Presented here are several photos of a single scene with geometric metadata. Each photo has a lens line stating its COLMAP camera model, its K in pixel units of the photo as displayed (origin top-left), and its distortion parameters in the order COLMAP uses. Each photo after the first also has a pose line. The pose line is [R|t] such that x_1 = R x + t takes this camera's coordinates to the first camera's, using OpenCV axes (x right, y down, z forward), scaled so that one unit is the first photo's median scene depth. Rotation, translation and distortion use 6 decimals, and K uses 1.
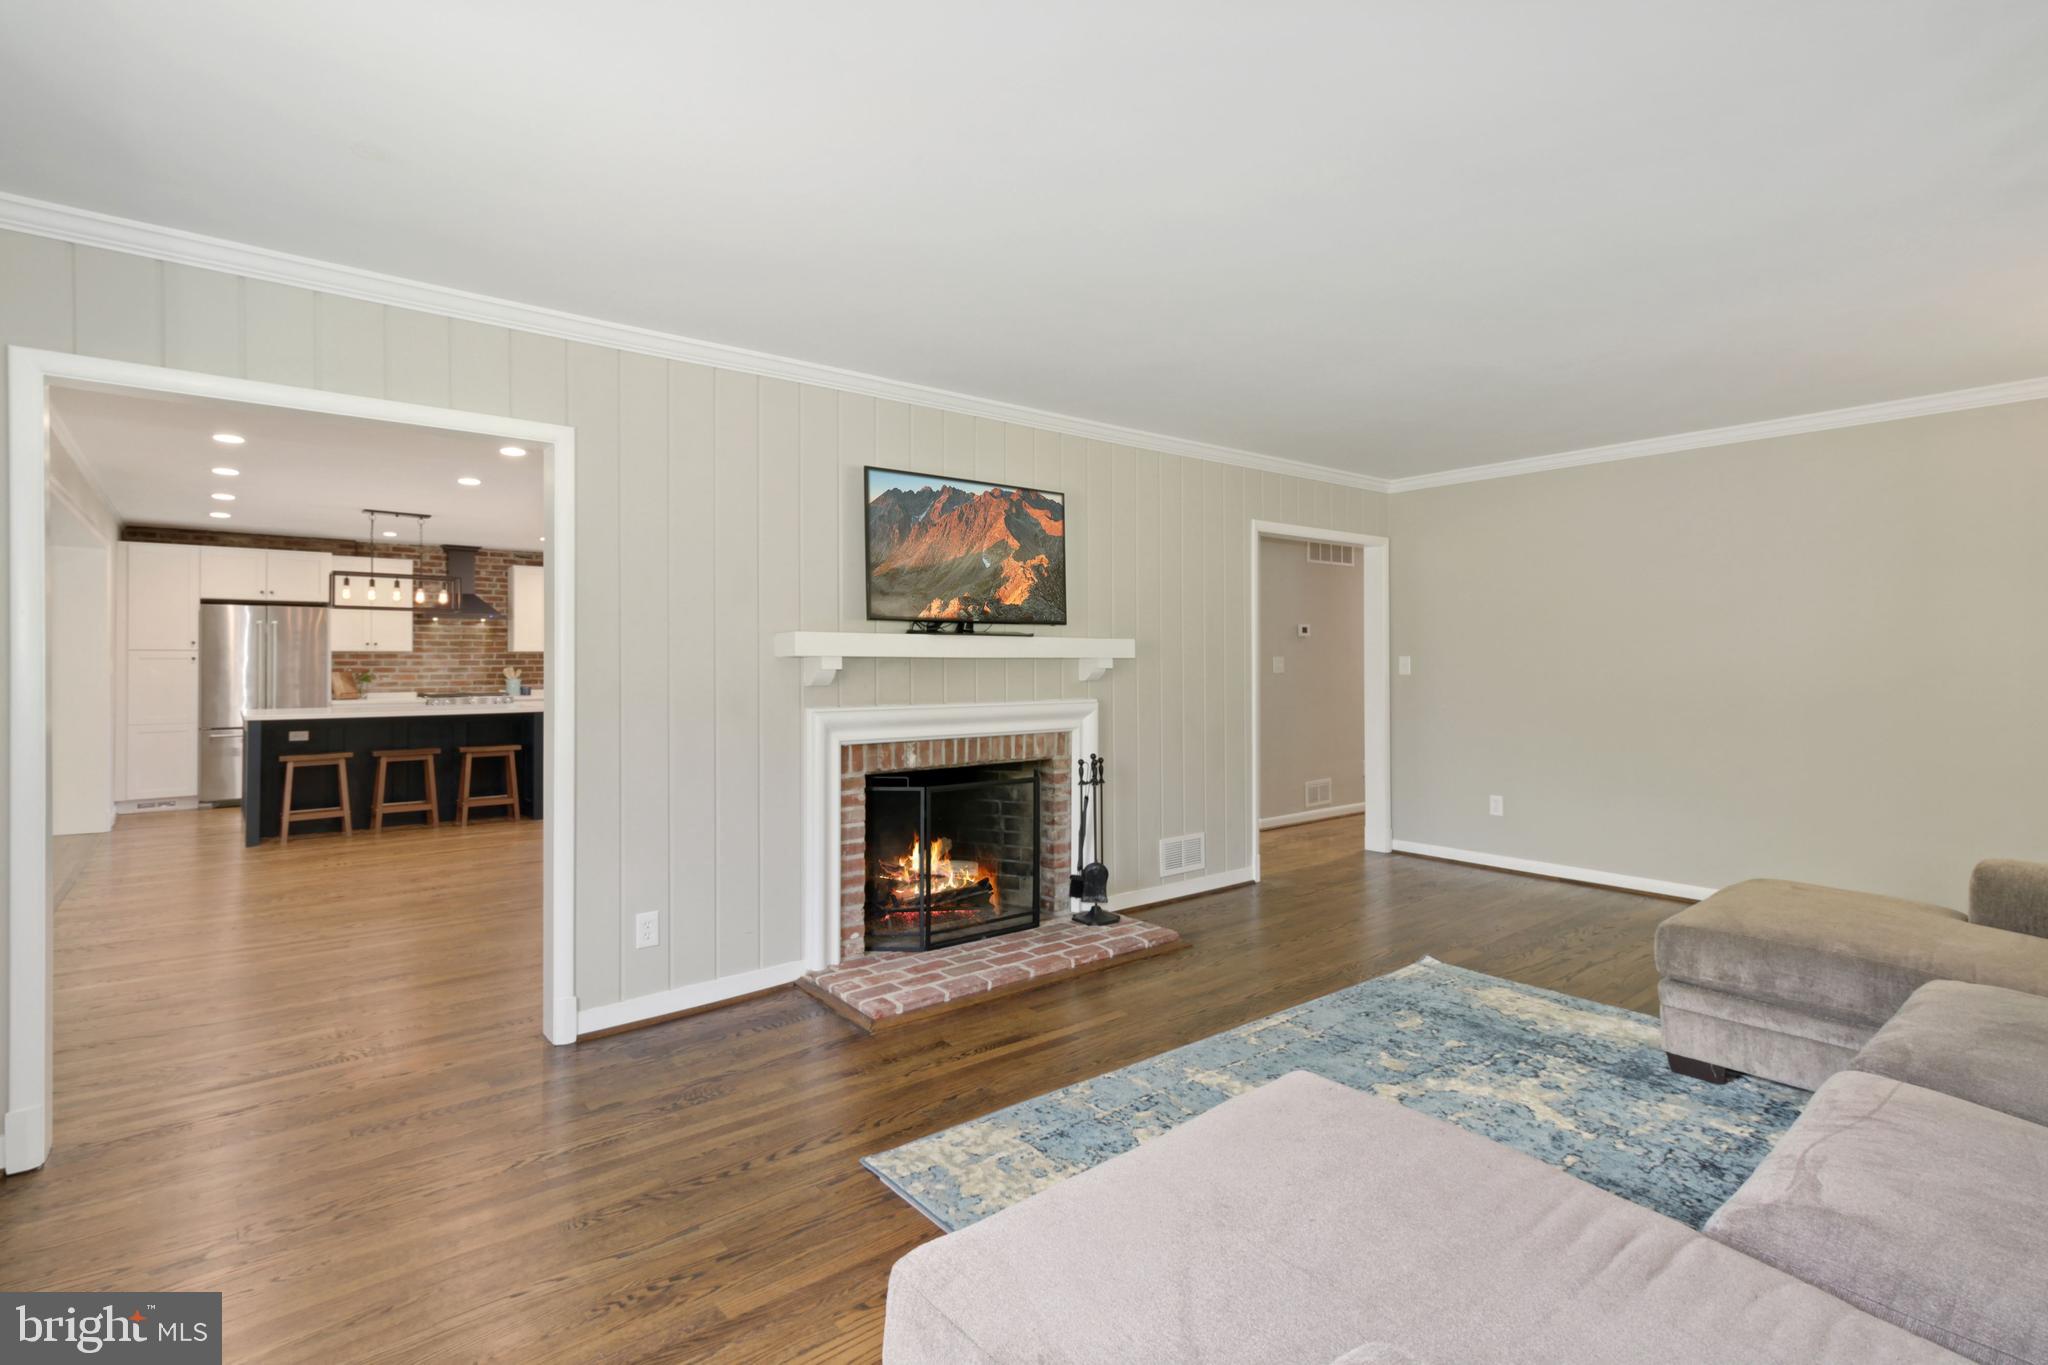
lens RADIAL K [[987.1, 0, 1032.6], [0, 987.1, 651.3], [0, 0, 1]] dist [0.002731, -0.000291]
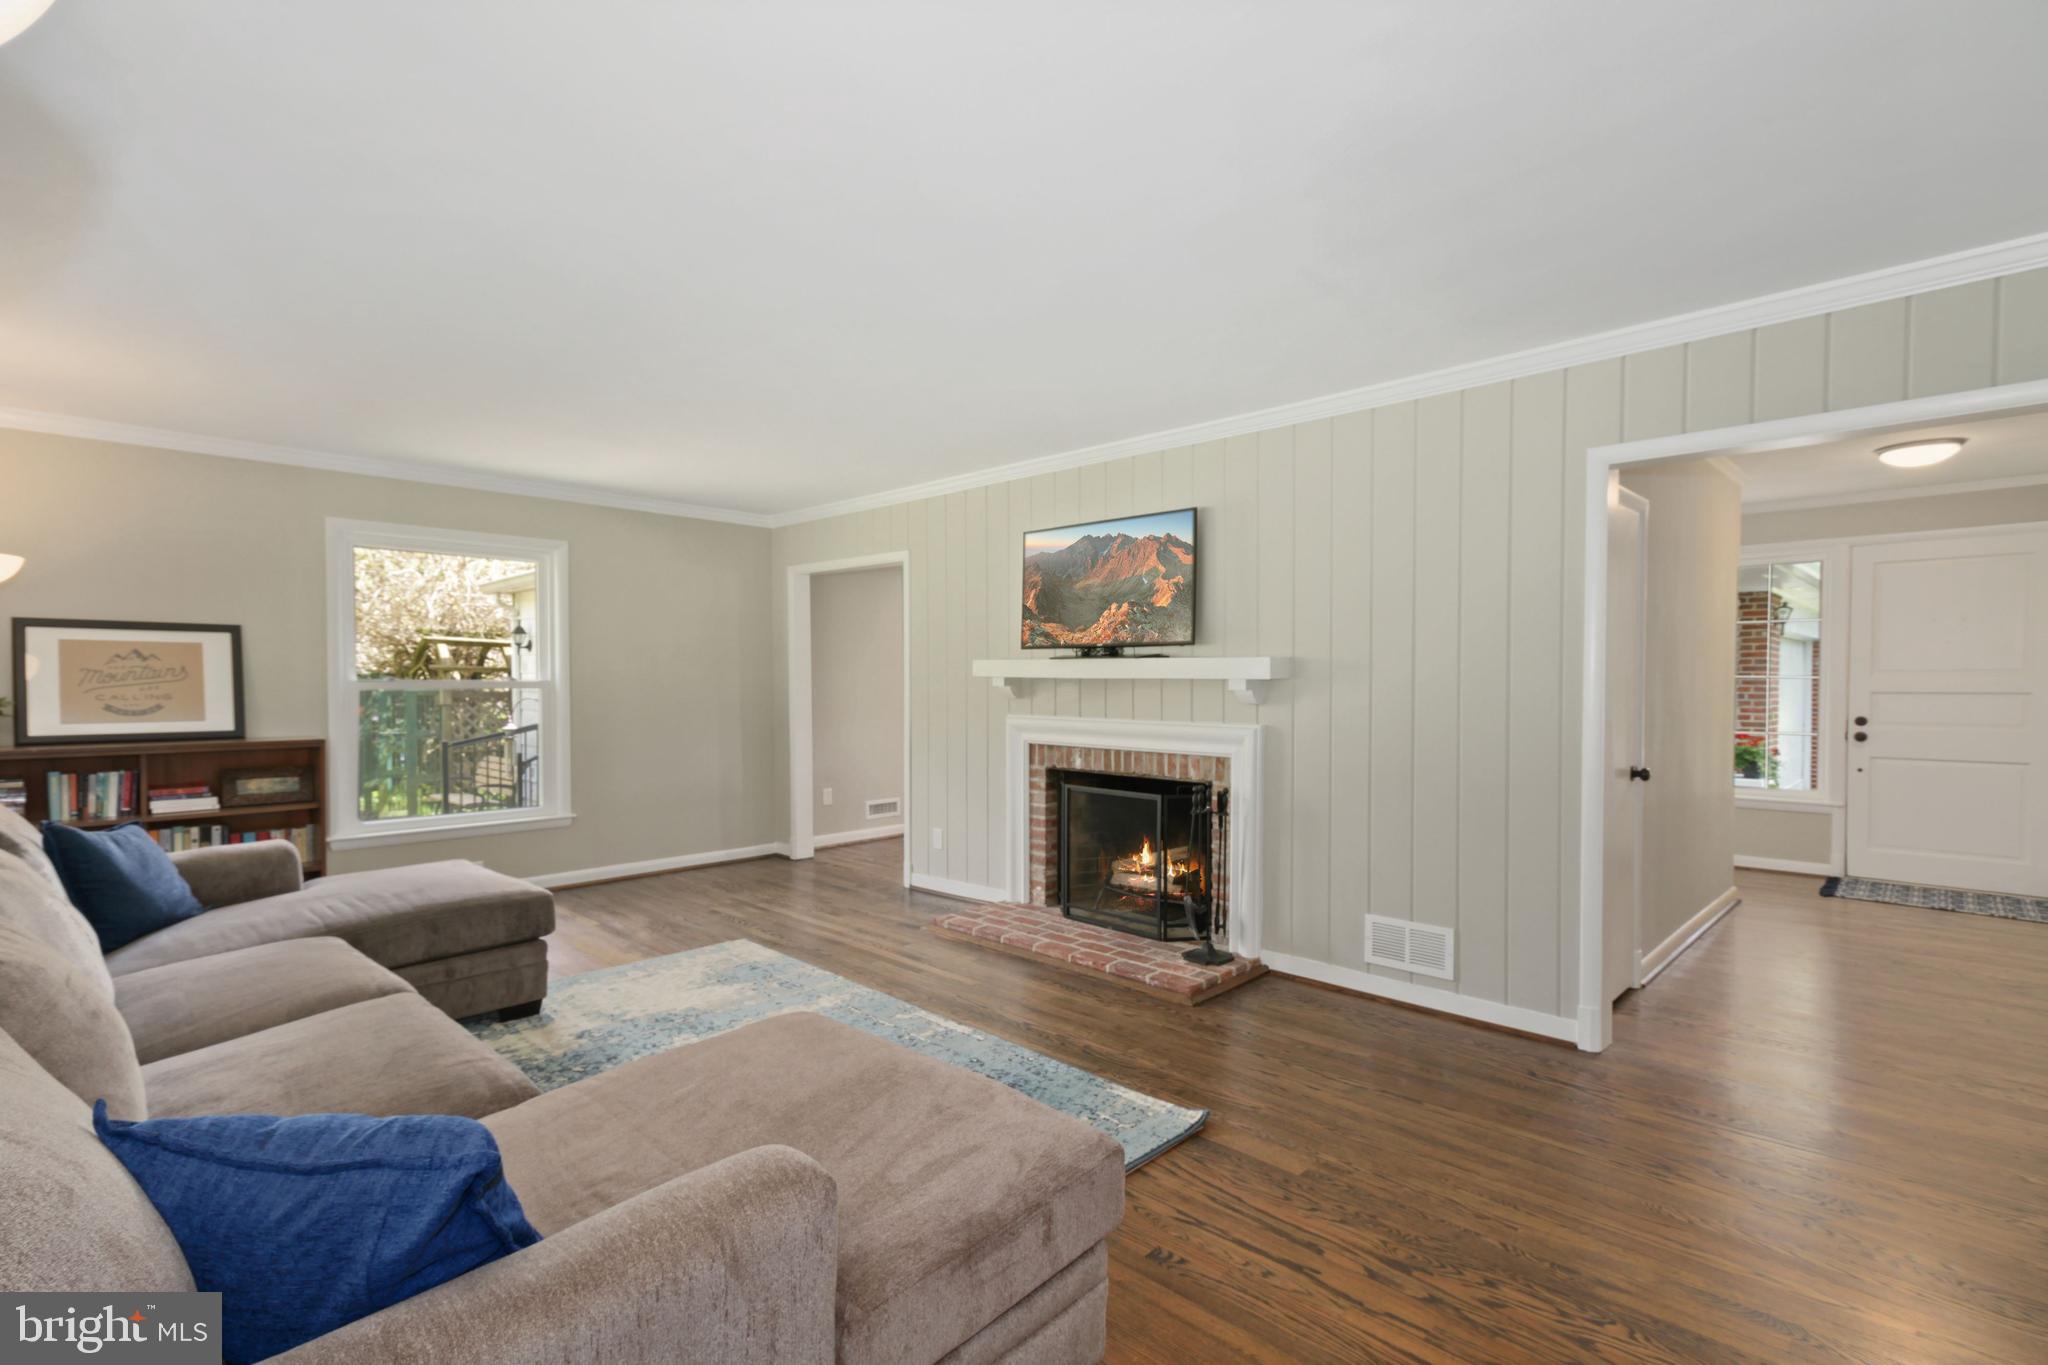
lens RADIAL K [[961.6, 0, 1024.0], [0, 961.6, 682.5], [0, 0, 1]] dist [0.005410, -0.000078]
pose [[0.111720, 0.005149, -0.993726, 1.096104], [0.004301, 0.999975, 0.005665, 0.004729], [0.993730, -0.004906, 0.111695, 0.836354]]
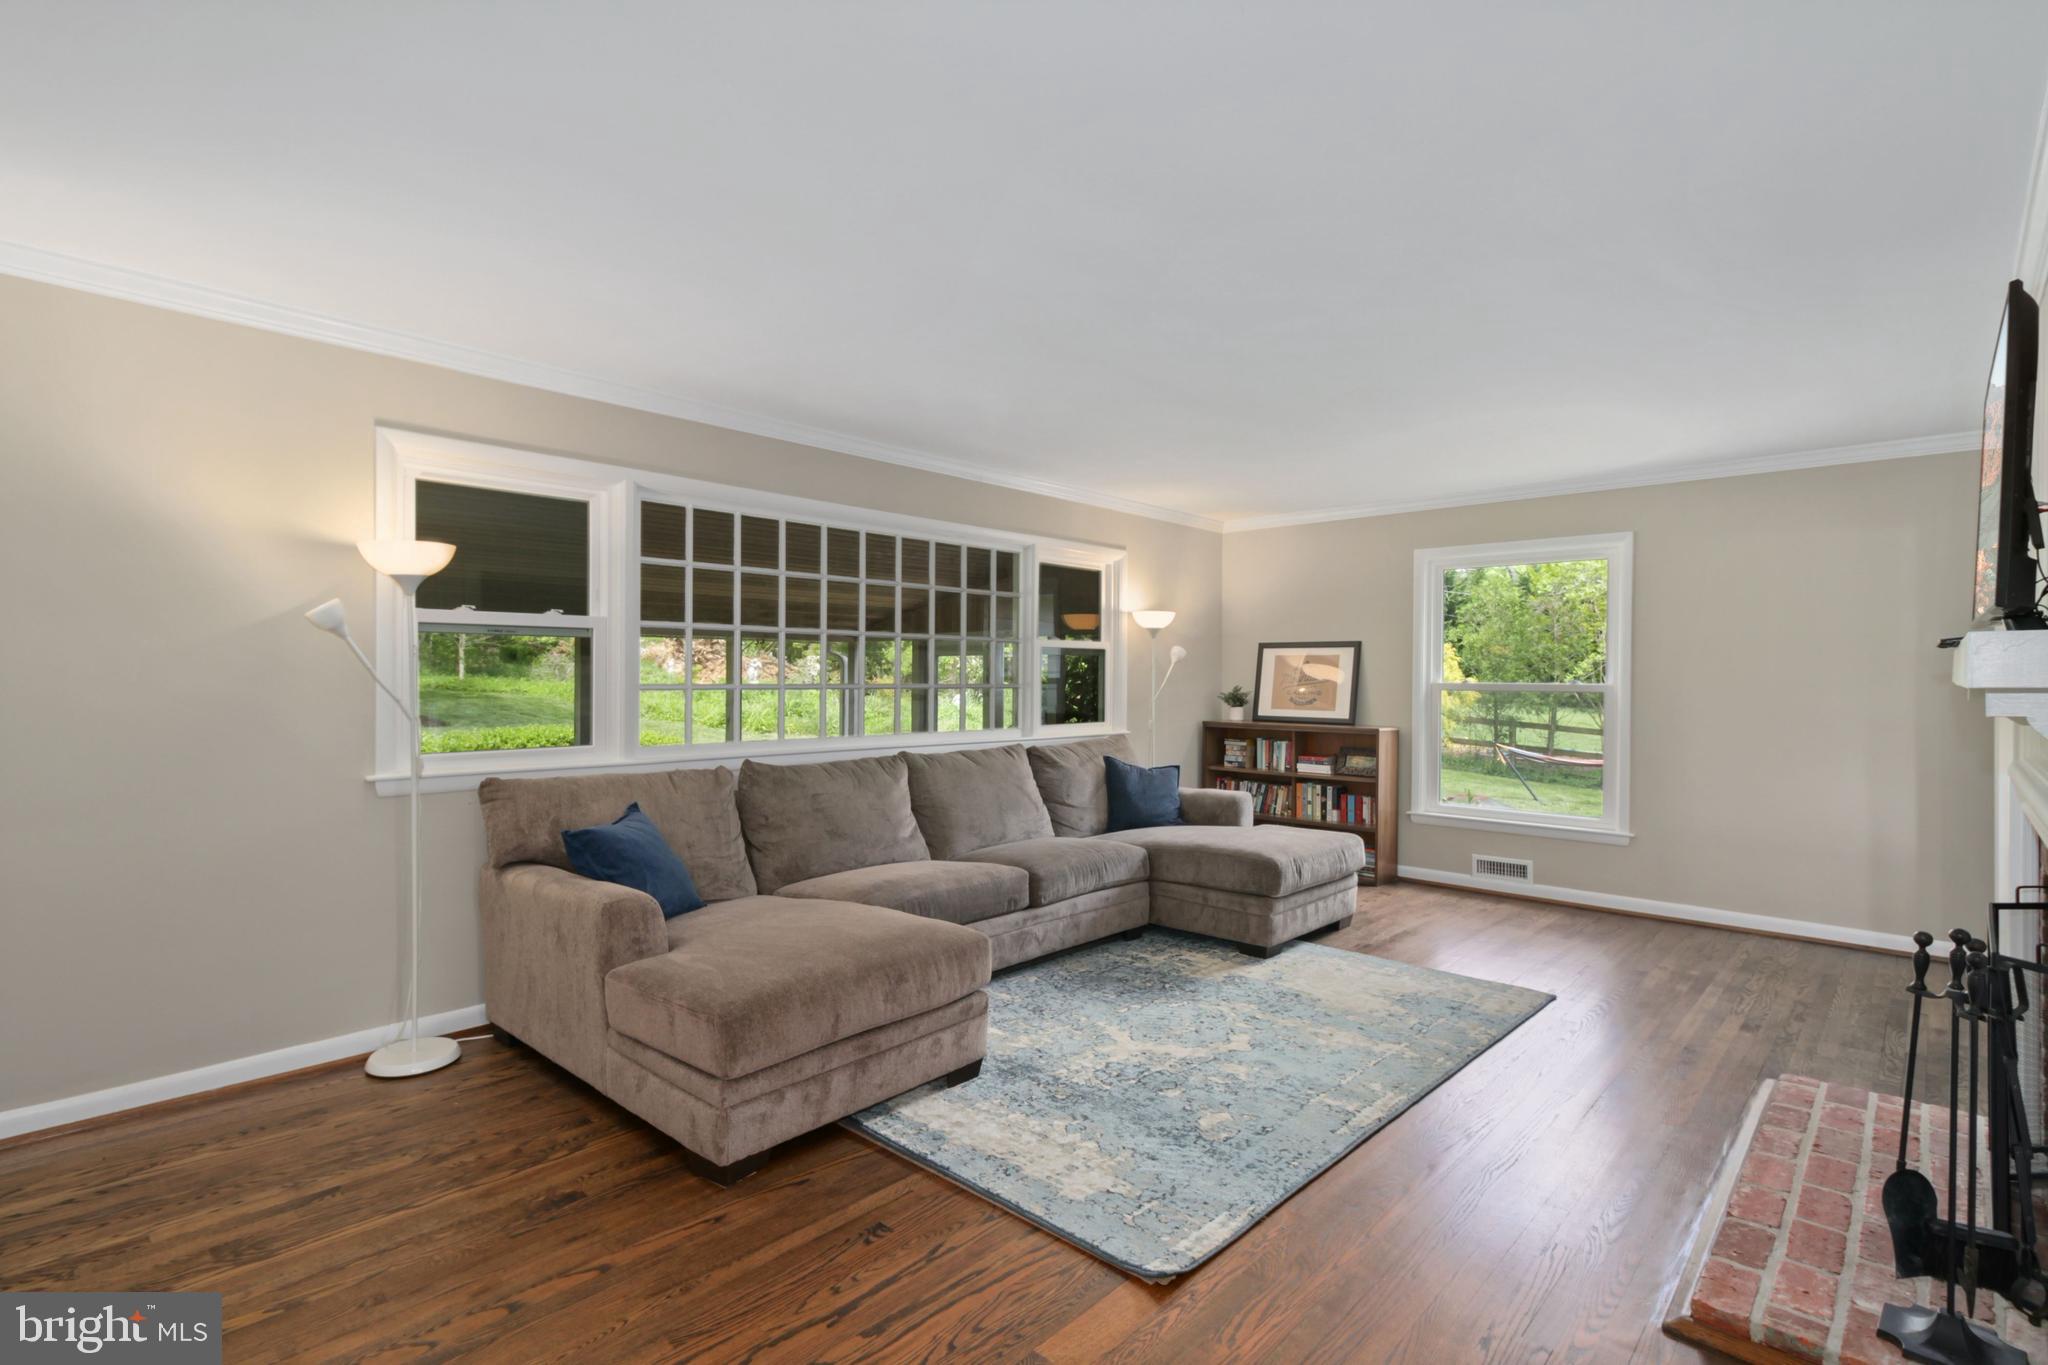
lens RADIAL K [[983.5, 0, 1024.0], [0, 983.5, 682.5], [0, 0, 1]] dist [0.028749, -0.000181]
pose [[-0.991085, -0.002818, -0.133202, 0.564918], [-0.003059, 0.999994, 0.001599, 0.004367], [0.133196, 0.001992, -0.991088, 1.561840]]
